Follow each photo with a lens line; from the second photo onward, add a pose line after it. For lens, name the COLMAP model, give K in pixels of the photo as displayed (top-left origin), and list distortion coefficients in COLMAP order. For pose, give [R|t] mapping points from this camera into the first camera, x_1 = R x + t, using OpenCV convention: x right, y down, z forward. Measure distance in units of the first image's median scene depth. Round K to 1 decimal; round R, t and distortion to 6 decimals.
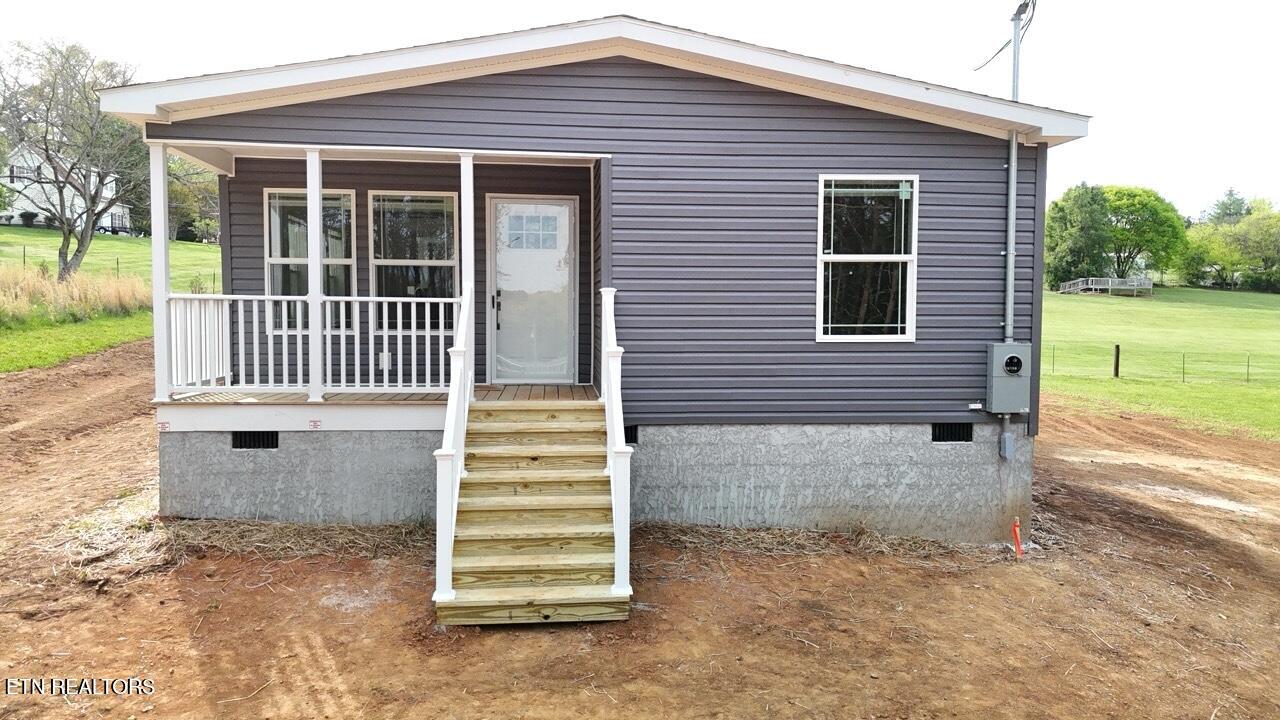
lens RADIAL K [[934.2, 0, 640.0], [0, 934.2, 360.0], [0, 0, 1]] dist [0.072048, -0.062581]
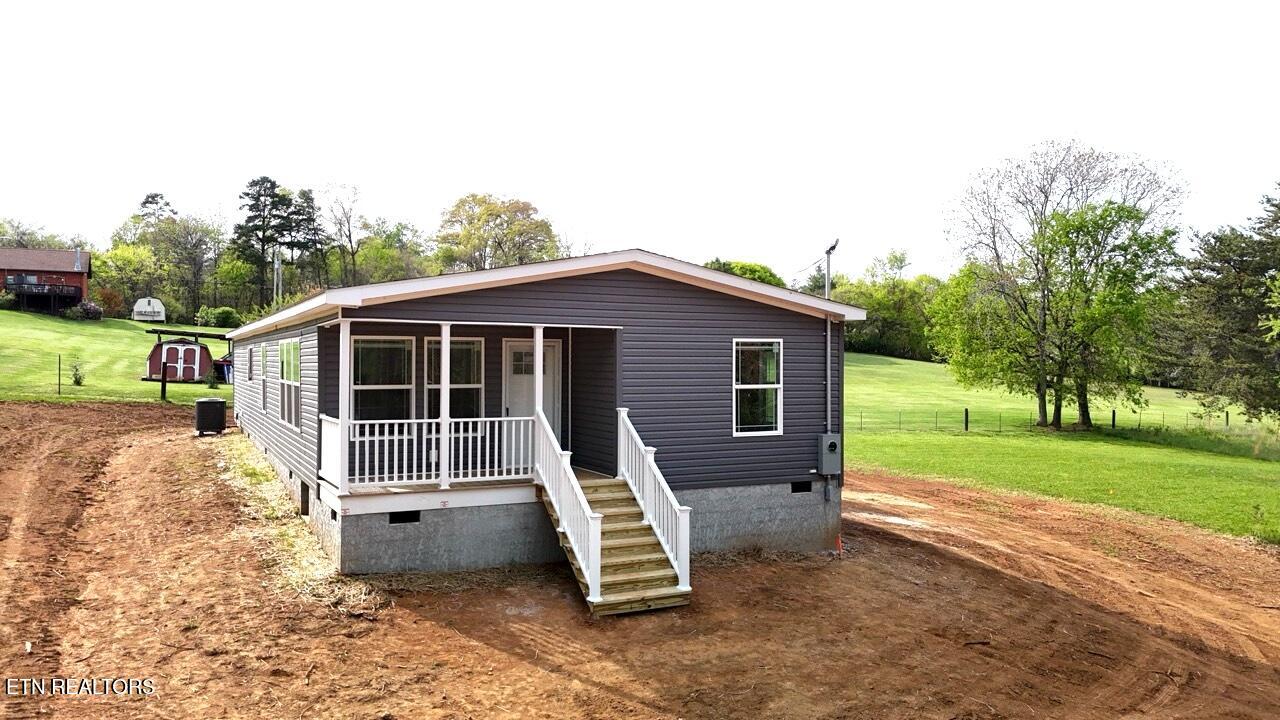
lens RADIAL K [[927.9, 0, 640.0], [0, 927.9, 360.0], [0, 0, 1]] dist [0.094345, -0.095138]
pose [[0.932239, -0.001835, 0.361840, -0.571782], [0.021571, 0.998491, -0.050512, -0.076891], [-0.361201, 0.054894, 0.930871, -0.498868]]
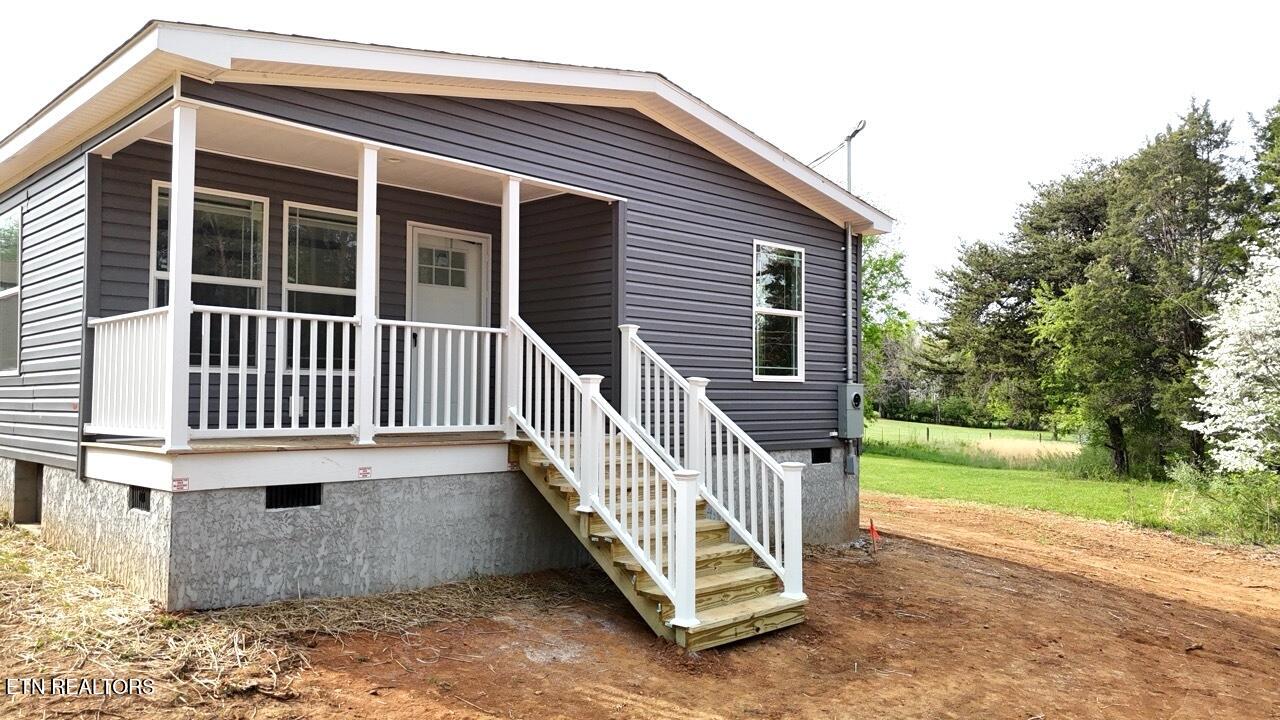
lens RADIAL K [[934.2, 0, 640.0], [0, 934.2, 360.0], [0, 0, 1]] dist [0.072048, -0.062581]
pose [[0.772361, 0.024448, 0.634713, -0.659737], [0.032706, 0.996403, -0.078179, 0.041027], [-0.634341, 0.081142, 0.768783, 0.197480]]
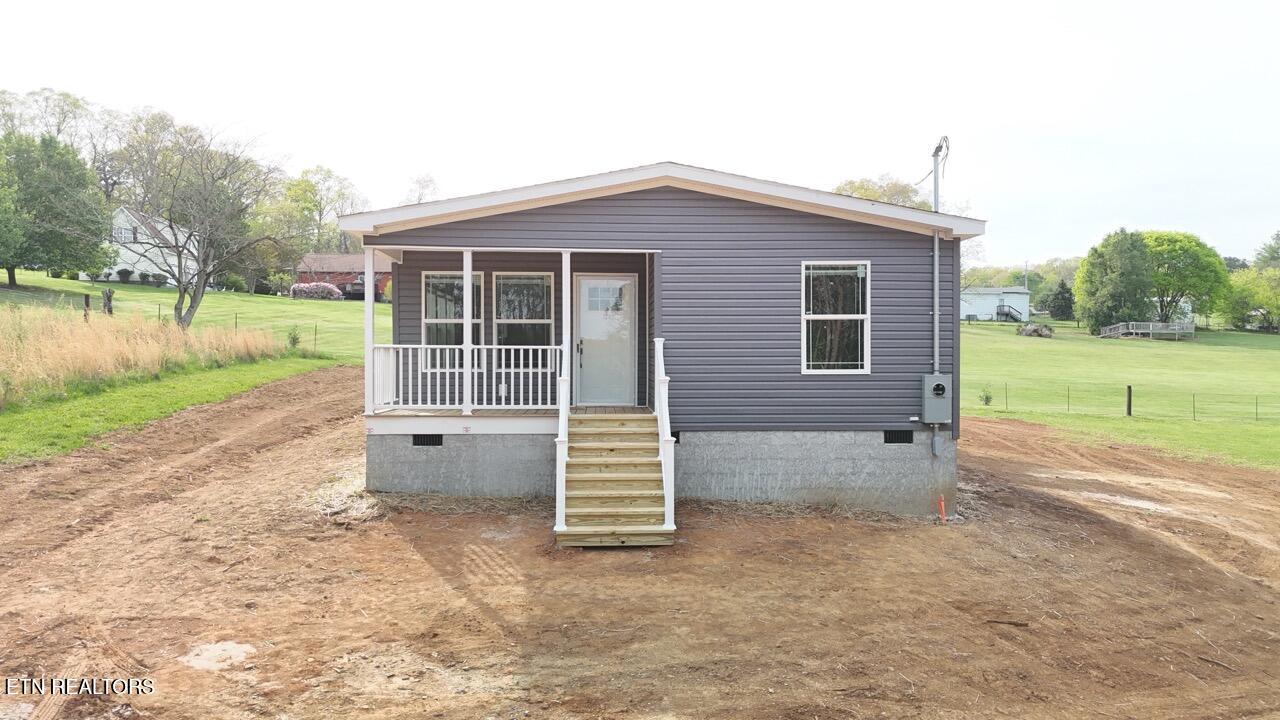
lens RADIAL K [[927.9, 0, 640.0], [0, 927.9, 360.0], [0, 0, 1]] dist [0.094345, -0.095138]
pose [[0.998737, -0.004878, -0.050013, 0.008778], [0.002412, 0.998784, -0.049248, 0.029564], [0.050192, 0.049065, 0.997534, -0.467155]]
